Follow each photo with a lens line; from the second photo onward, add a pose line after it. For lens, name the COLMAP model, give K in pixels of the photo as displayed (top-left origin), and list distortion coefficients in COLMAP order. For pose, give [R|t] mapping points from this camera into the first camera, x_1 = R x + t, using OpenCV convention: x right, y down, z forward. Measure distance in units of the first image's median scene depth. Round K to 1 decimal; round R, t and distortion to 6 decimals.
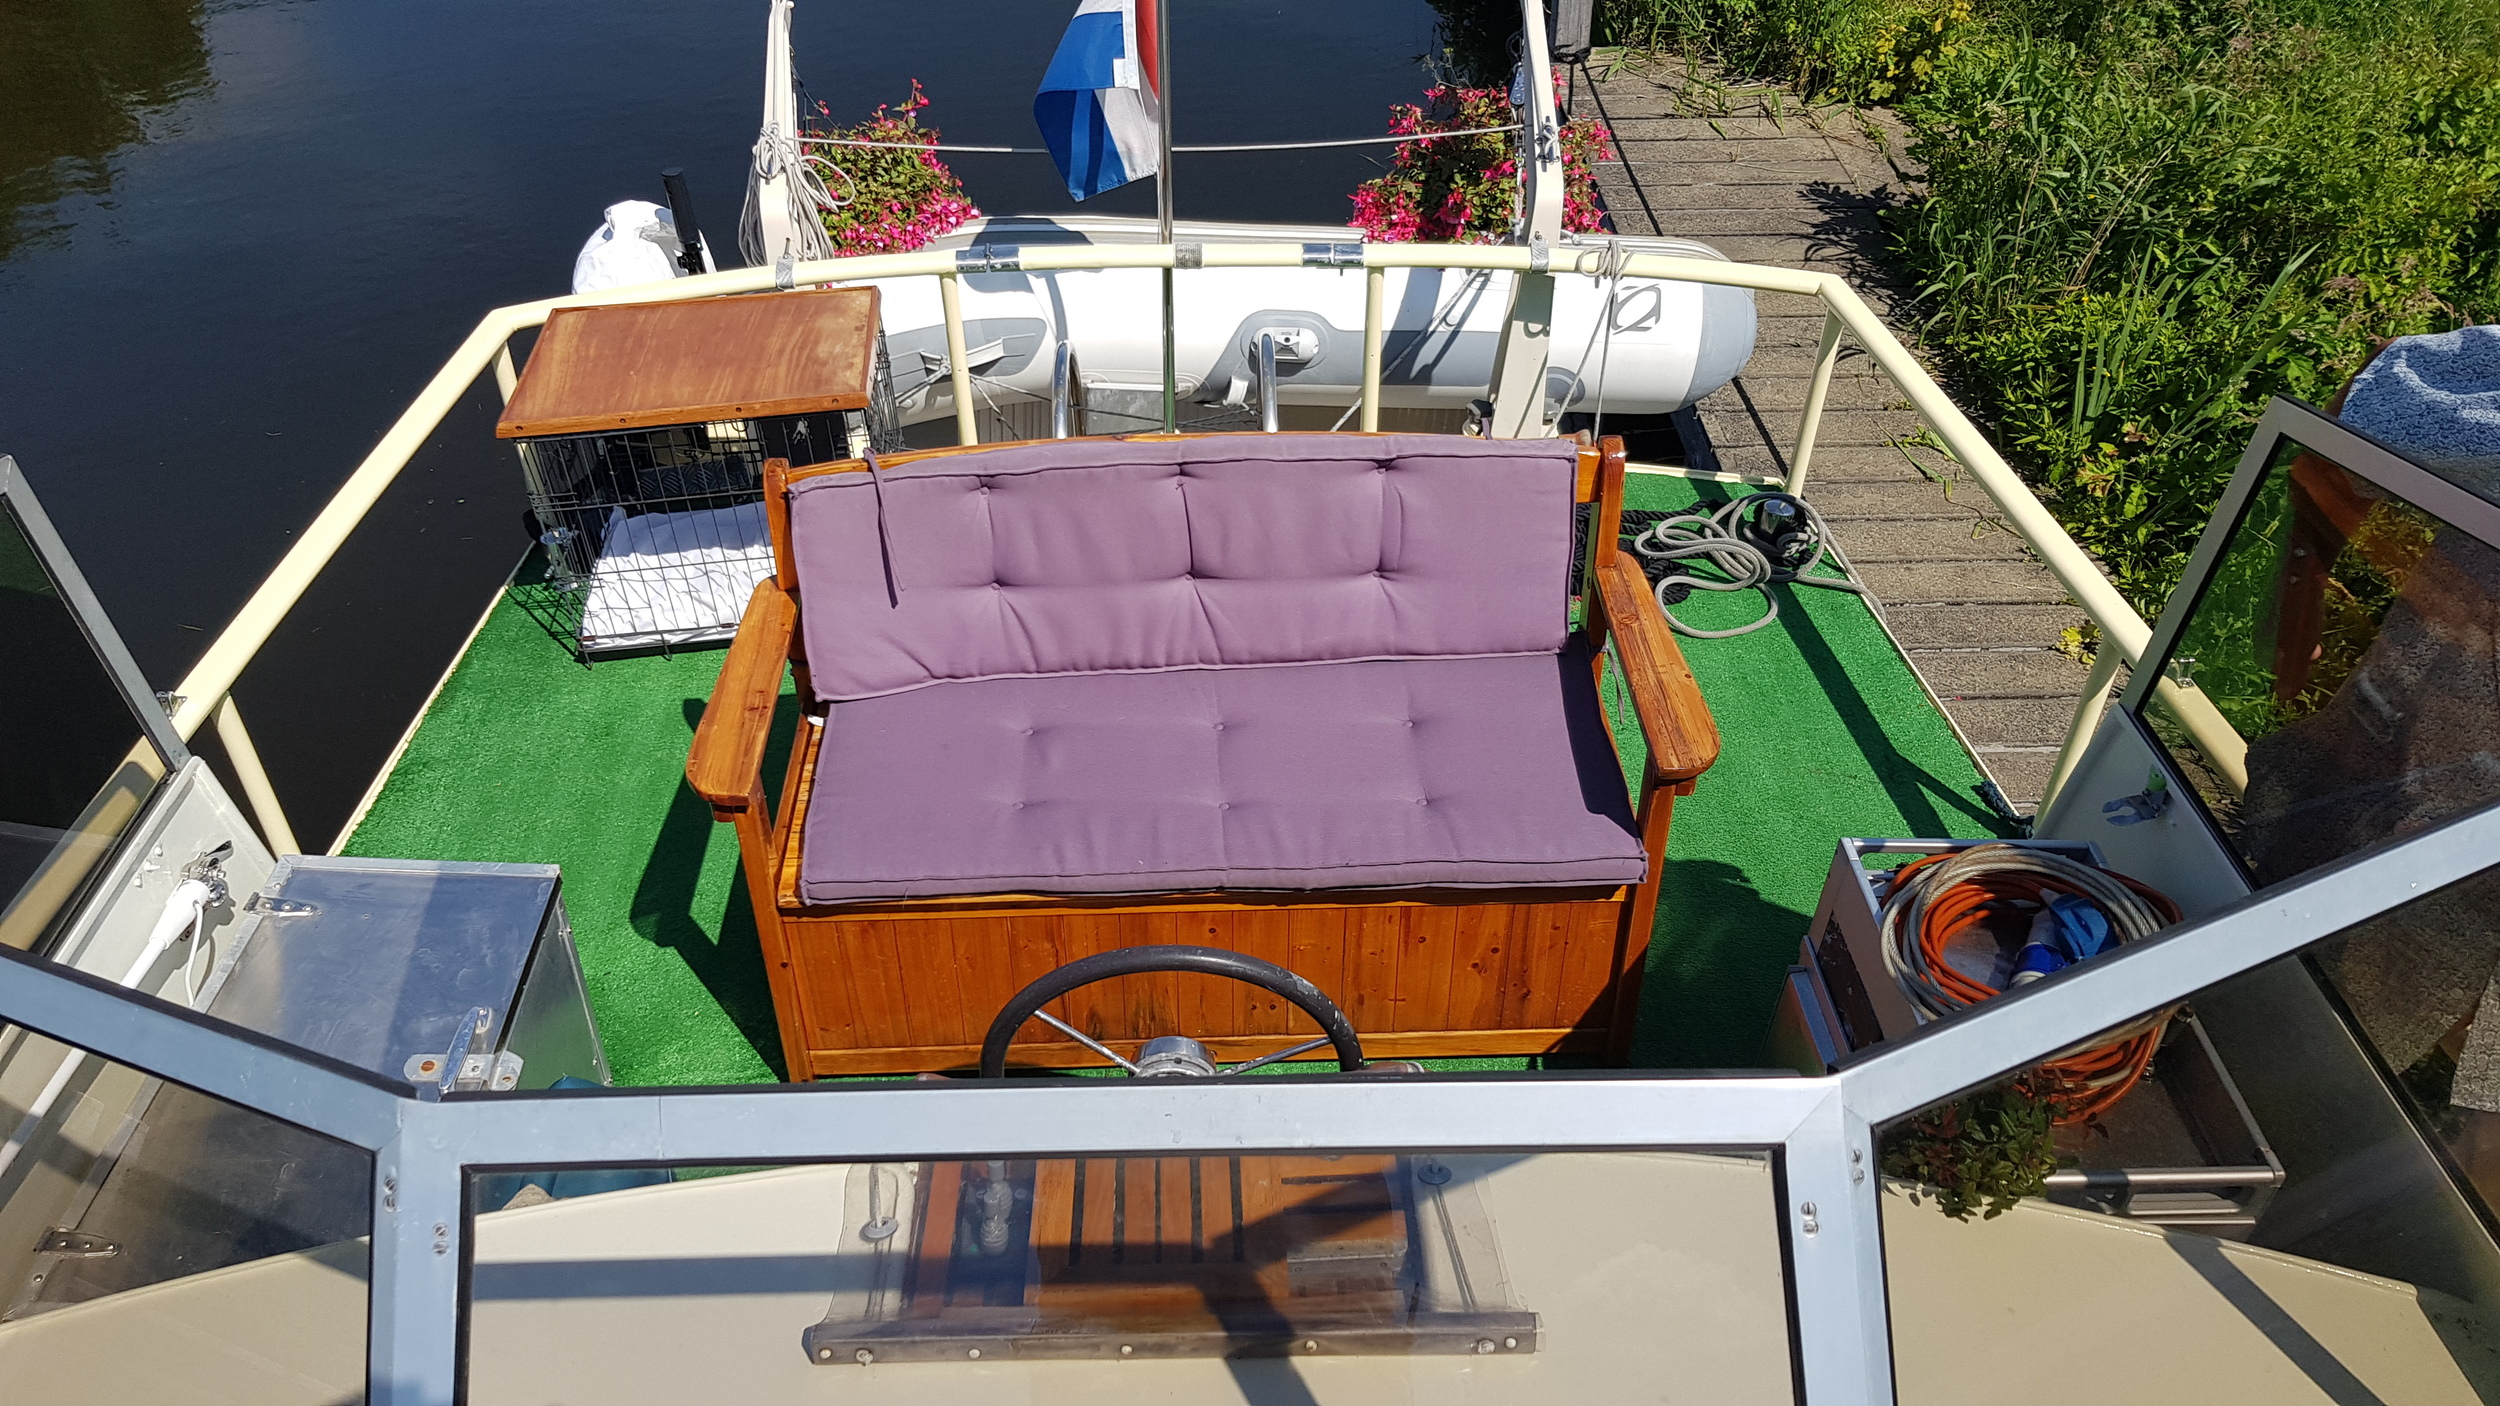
lens RADIAL K [[1878.1, 0, 1183.1], [0, 1878.1, 695.2], [0, 0, 1]] dist [0.044382, -0.081645]
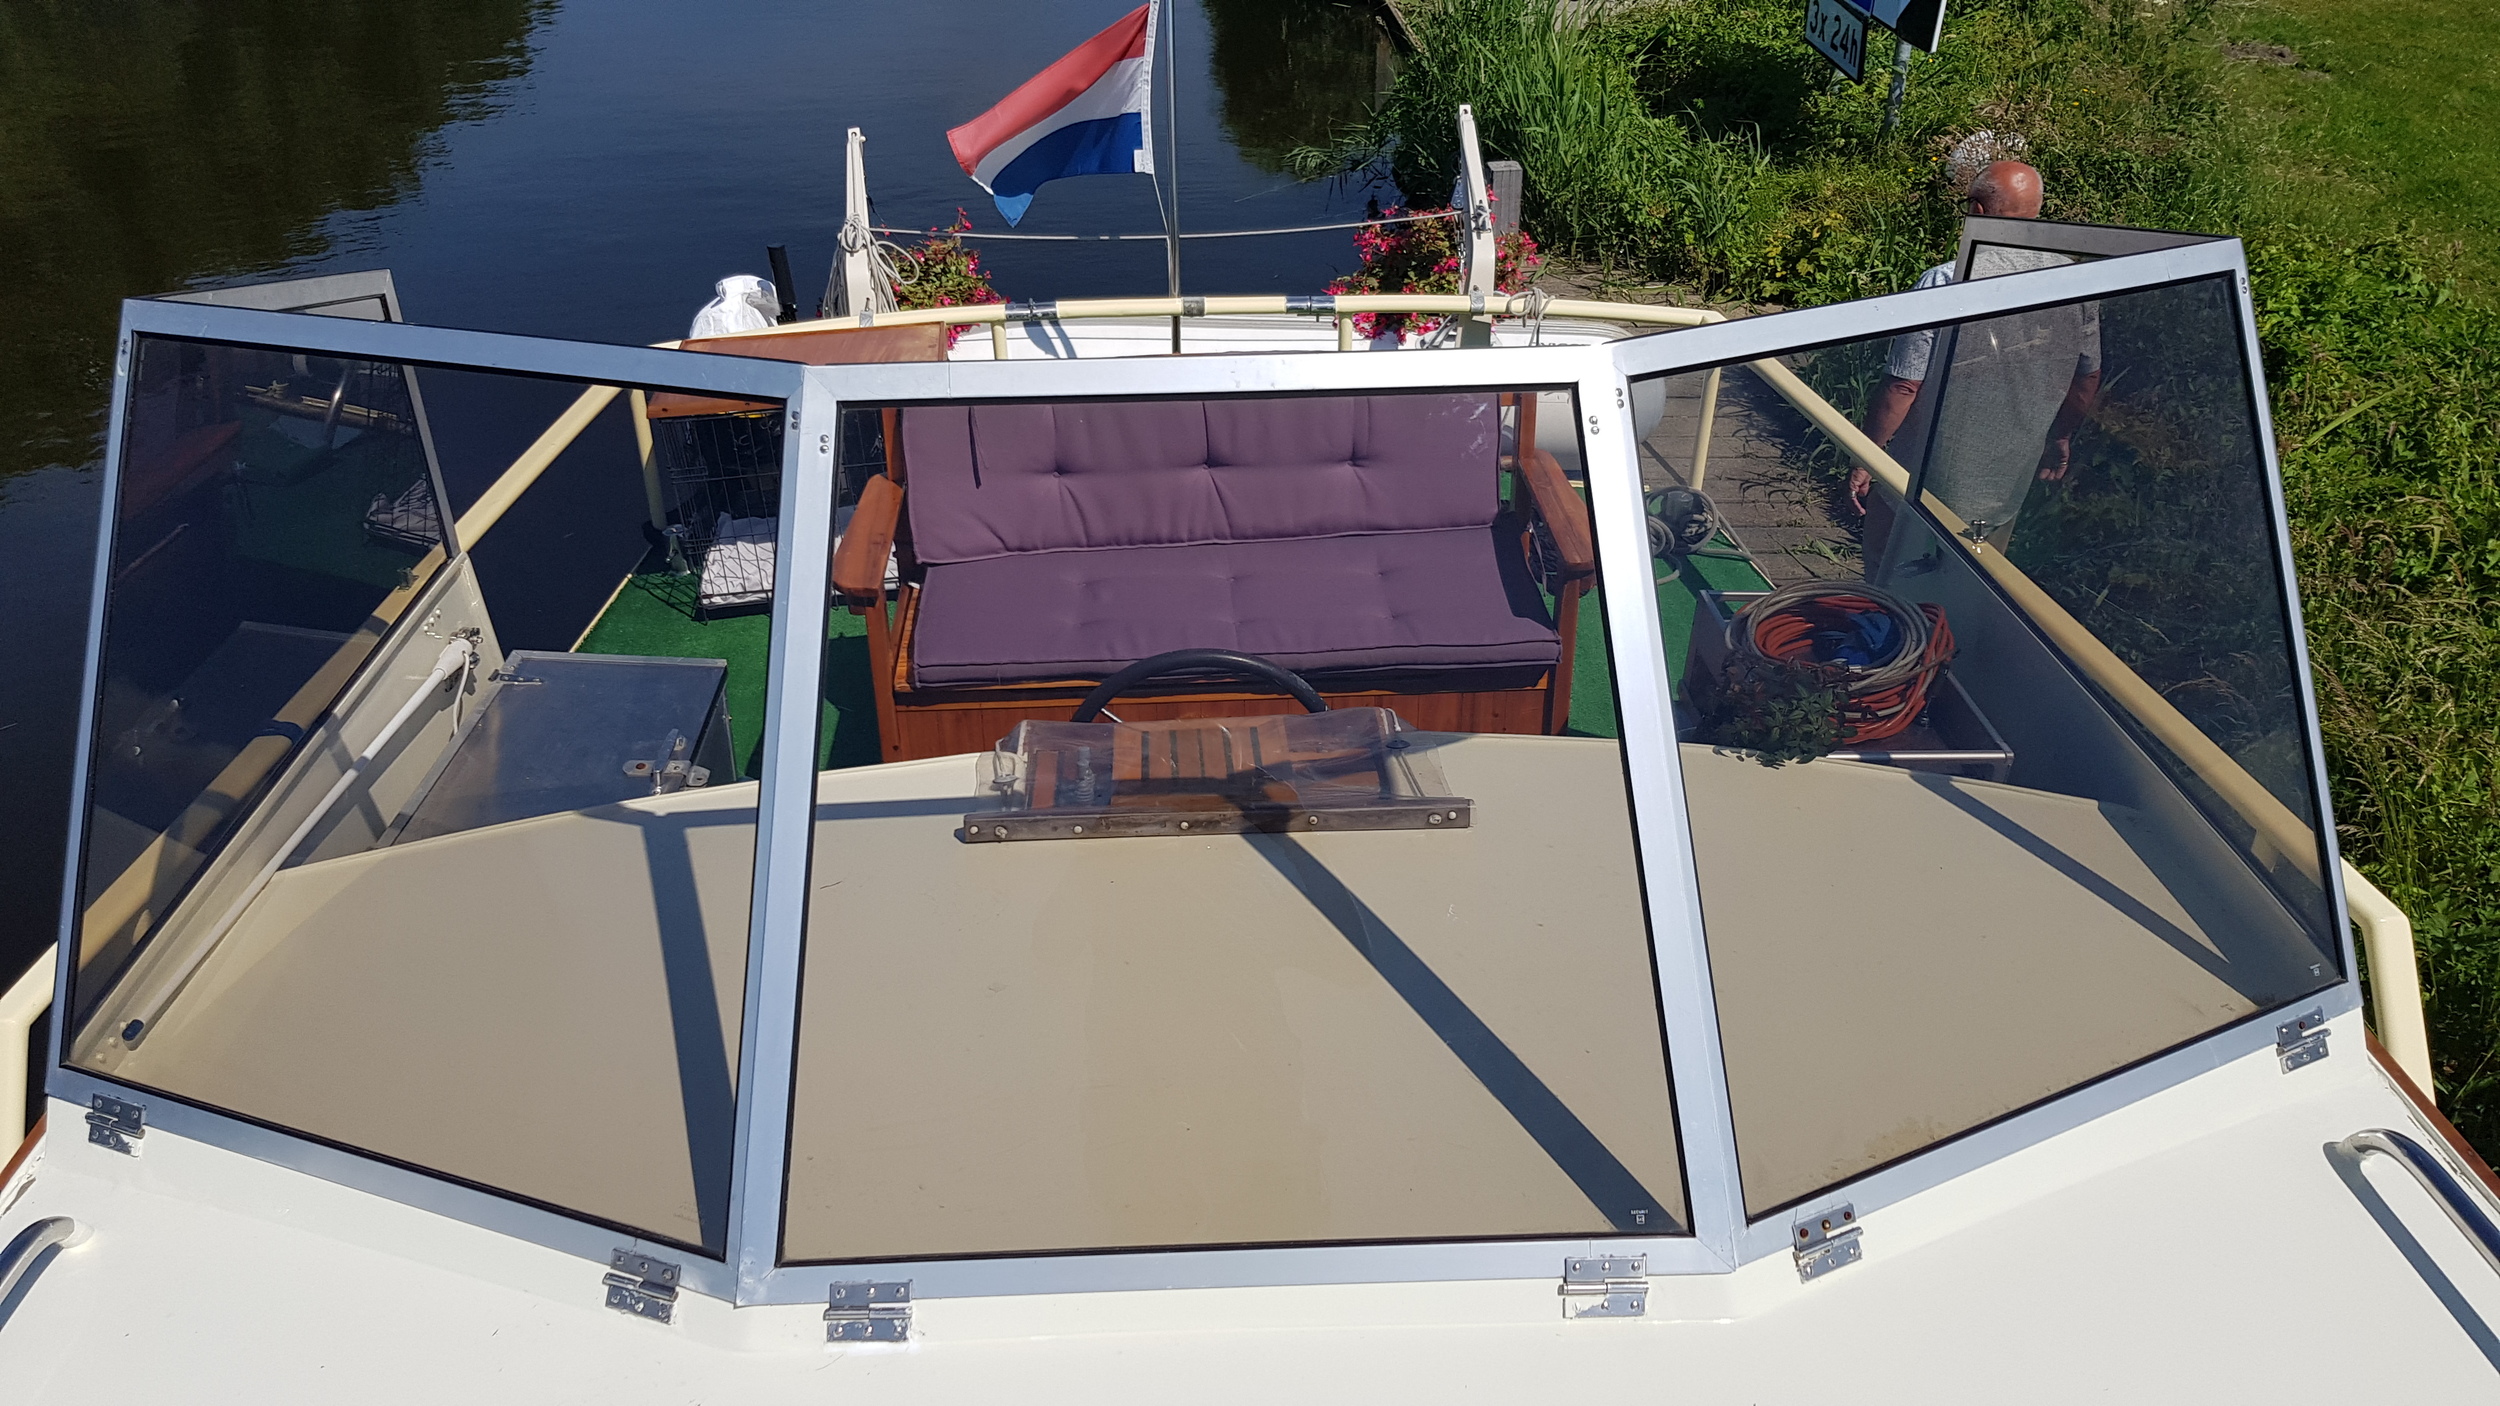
lens RADIAL K [[1878.1, 0, 1183.1], [0, 1878.1, 695.2], [0, 0, 1]] dist [0.044382, -0.081645]
pose [[0.999899, -0.009481, 0.010573, -0.020206], [0.010938, 0.988983, -0.147626, 0.206515], [-0.009057, 0.147727, 0.988987, -0.187716]]
